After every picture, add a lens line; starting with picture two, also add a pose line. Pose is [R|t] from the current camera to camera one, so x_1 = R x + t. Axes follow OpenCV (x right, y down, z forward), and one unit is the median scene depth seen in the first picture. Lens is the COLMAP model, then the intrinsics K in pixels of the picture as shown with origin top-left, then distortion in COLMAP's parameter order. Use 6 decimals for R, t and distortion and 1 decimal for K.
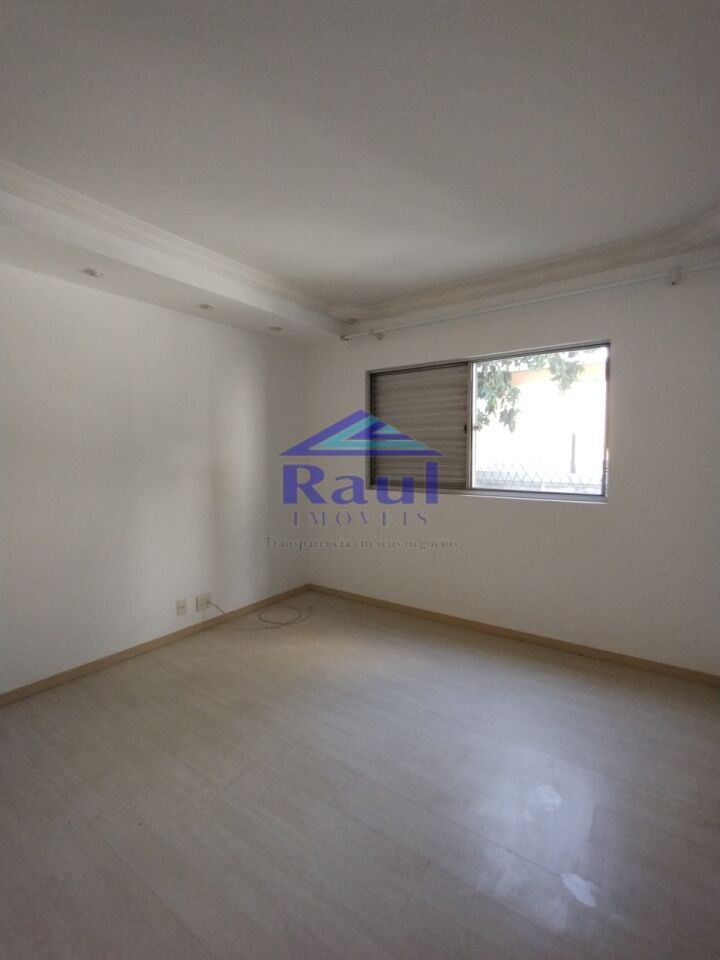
lens RADIAL K [[441.5, 0, 358.3], [0, 441.5, 475.5], [0, 0, 1]] dist [0.000714, -0.000013]
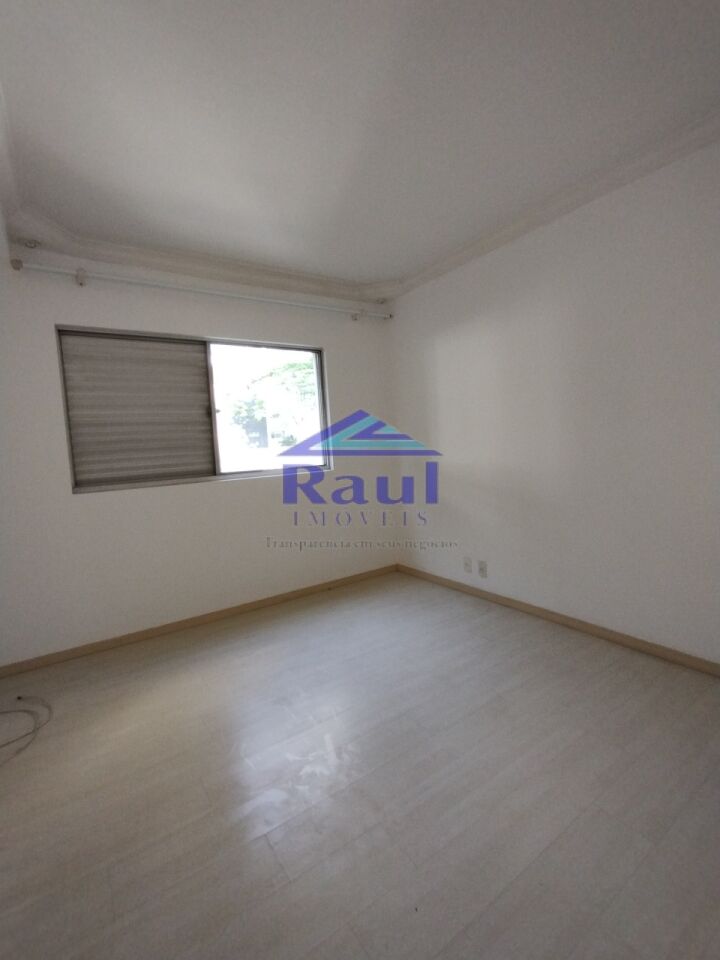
lens RADIAL K [[443.0, 0, 359.8], [0, 443.0, 470.9], [0, 0, 1]] dist [-0.000737, 0.000053]
pose [[0.346799, -0.085973, 0.933991, -0.554447], [0.087735, 0.994398, 0.058957, -0.007601], [-0.933827, 0.061498, 0.352399, 0.368639]]
